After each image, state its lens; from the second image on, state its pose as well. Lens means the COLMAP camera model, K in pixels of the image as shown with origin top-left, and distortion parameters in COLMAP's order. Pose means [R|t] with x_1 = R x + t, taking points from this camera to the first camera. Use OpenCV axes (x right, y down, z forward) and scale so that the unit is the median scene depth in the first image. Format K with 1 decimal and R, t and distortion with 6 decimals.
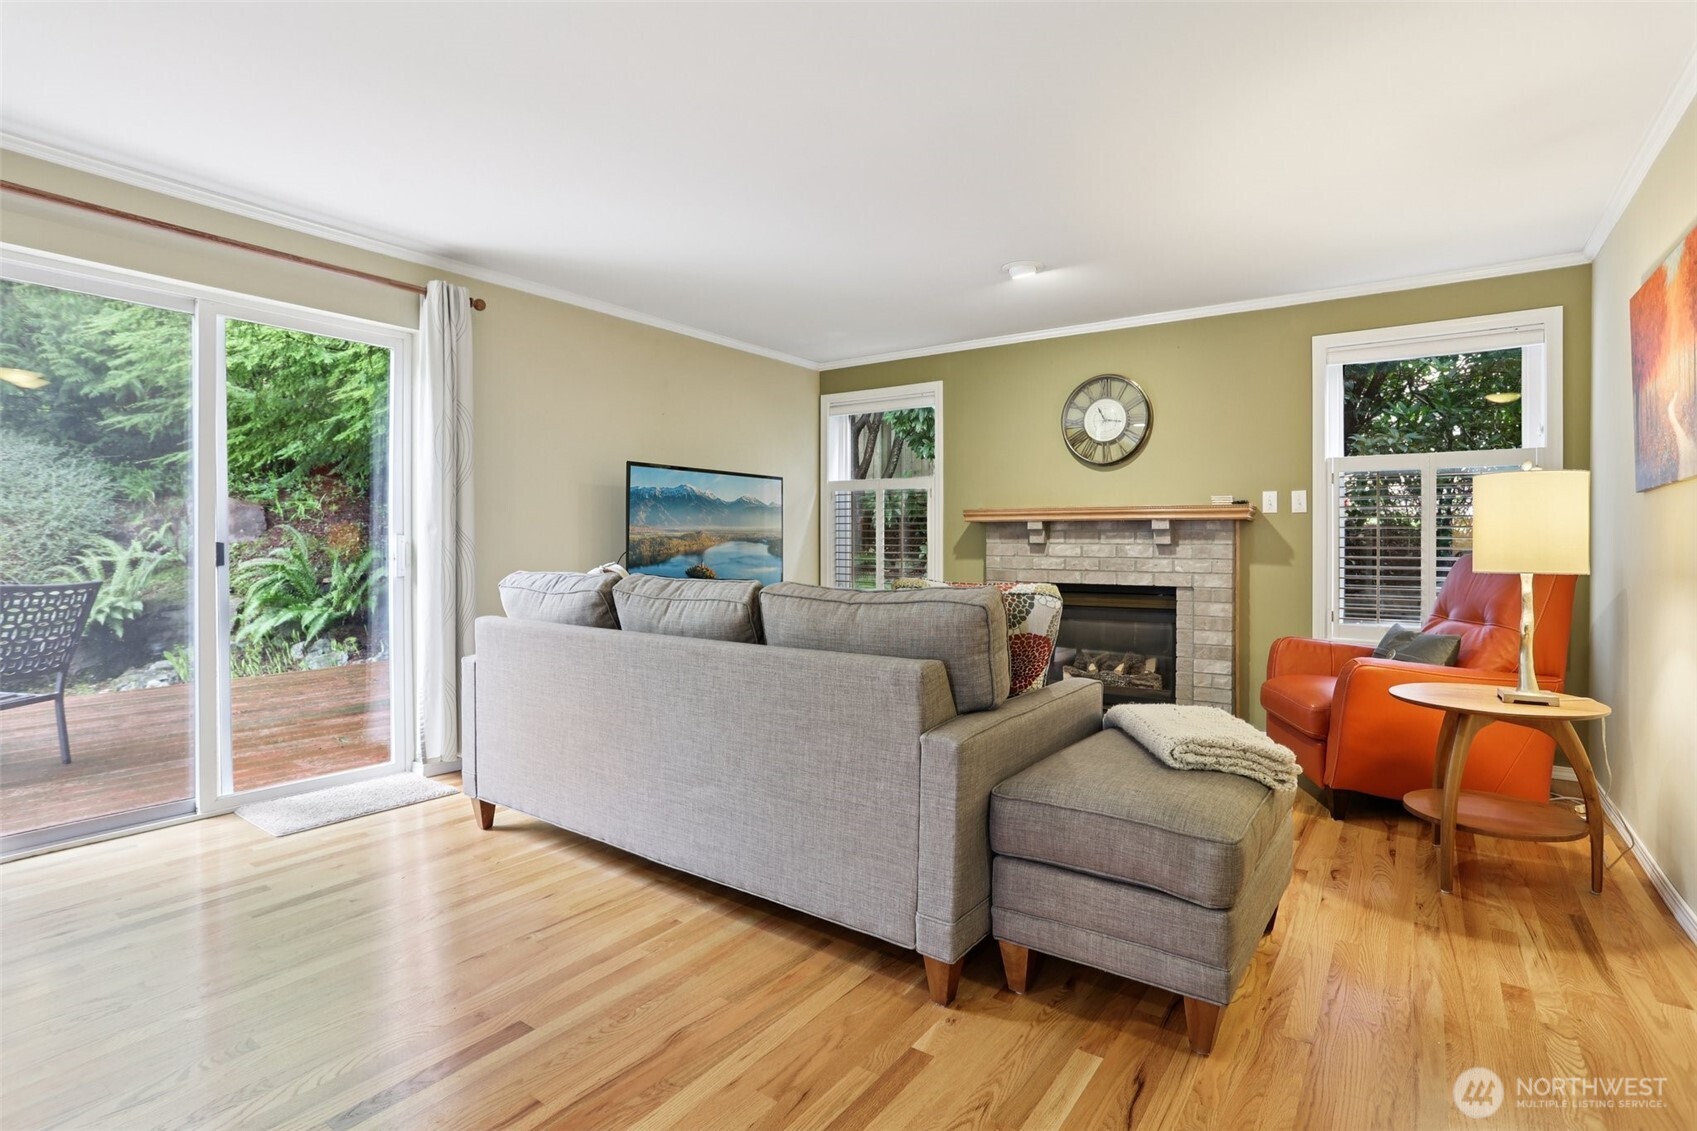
lens RADIAL K [[818.4, 0, 846.3], [0, 818.4, 559.7], [0, 0, 1]] dist [-0.044877, 0.020281]
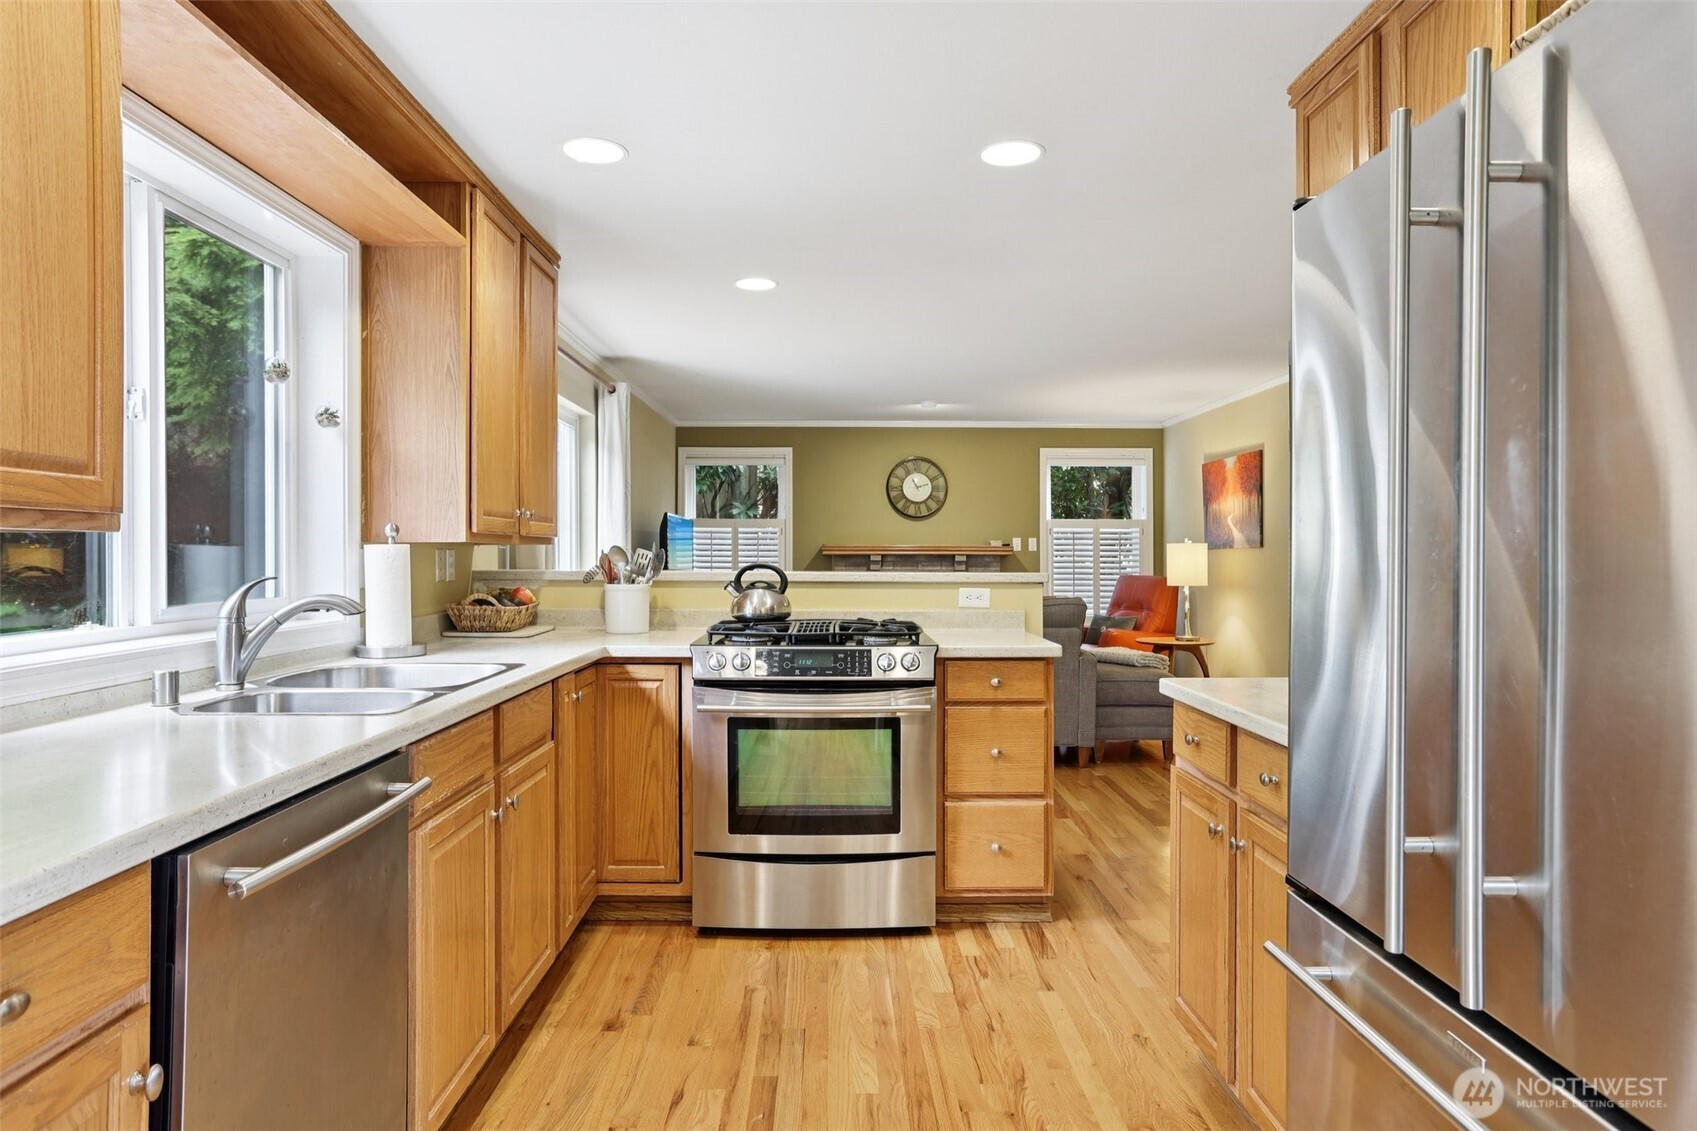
lens RADIAL K [[996.9, 0, 847.7], [0, 996.9, 555.6], [0, 0, 1]] dist [-0.038685, 0.001989]
pose [[0.801654, -0.006551, 0.597752, -0.942983], [0.017746, 0.999760, -0.012843, -0.027161], [-0.597524, 0.020903, 0.801578, -0.414389]]
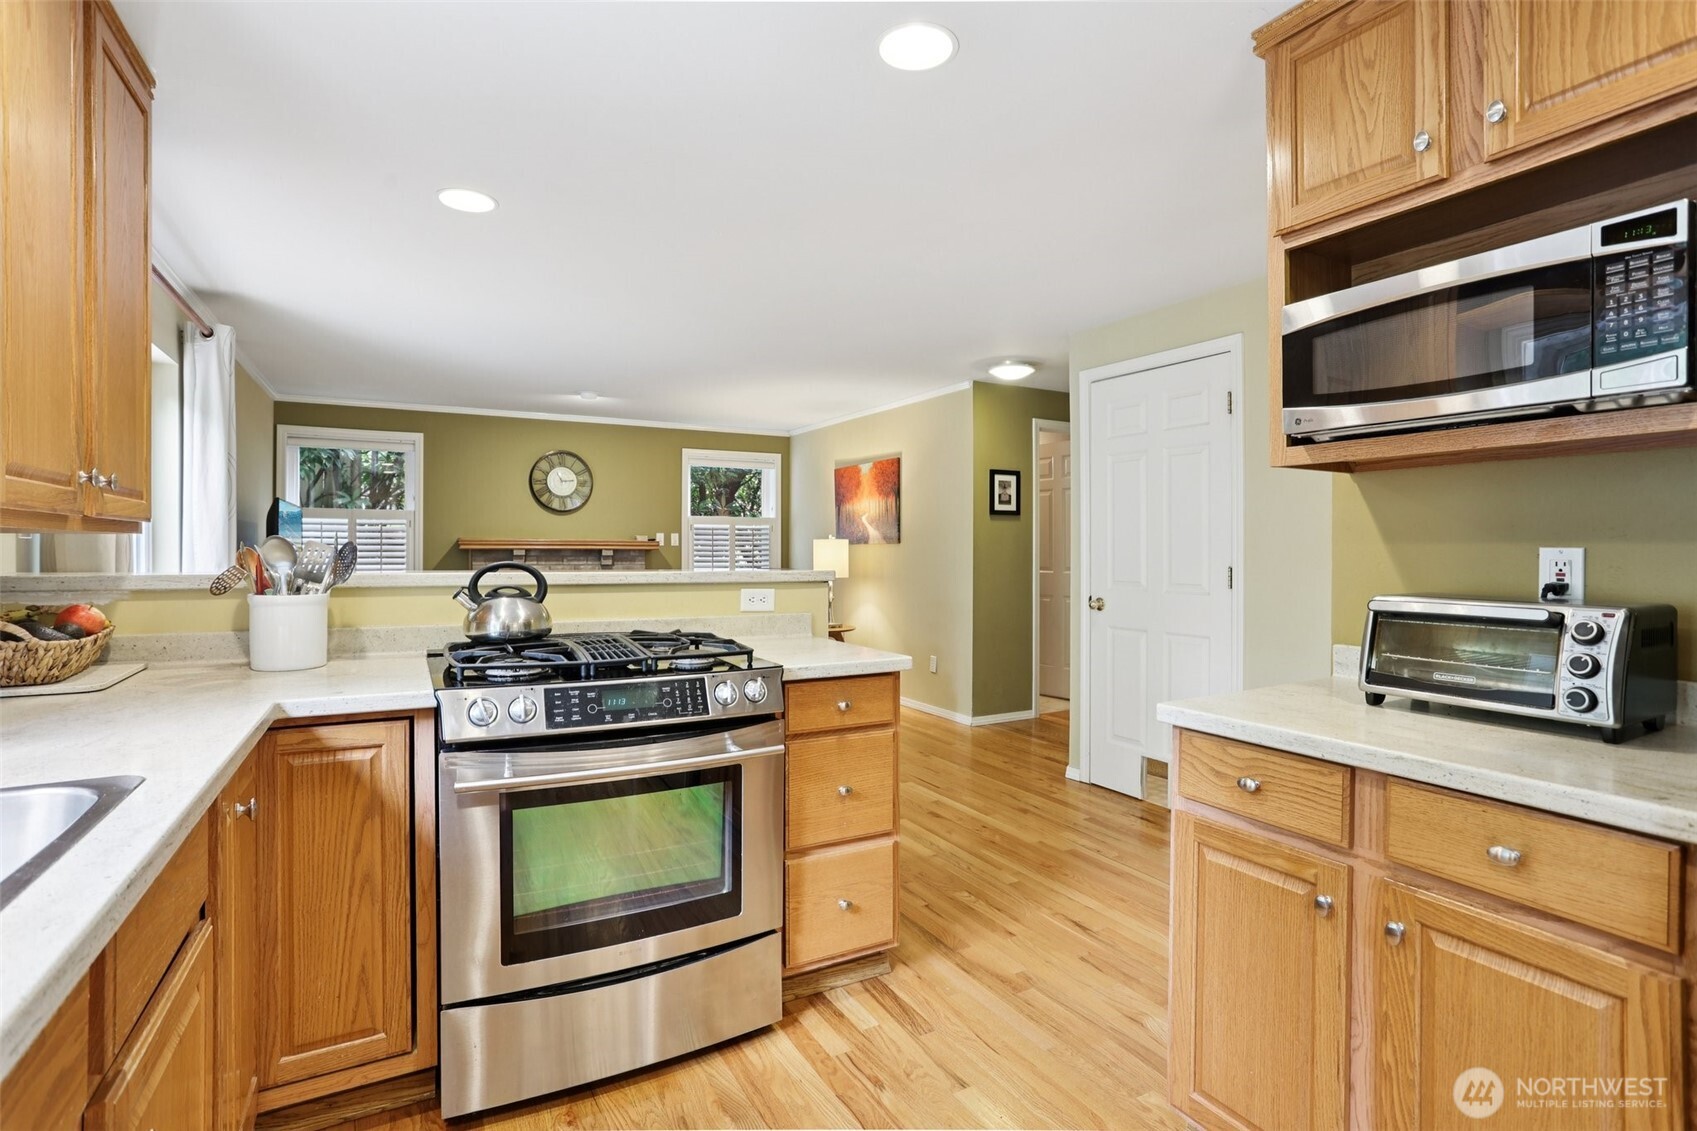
lens RADIAL K [[818.4, 0, 850.1], [0, 818.4, 550.9], [0, 0, 1]] dist [-0.044877, 0.020281]
pose [[0.423225, -0.007616, 0.905993, -0.865617], [0.020912, 0.999780, -0.001364, -0.034268], [-0.905783, 0.019523, 0.423291, -0.108664]]
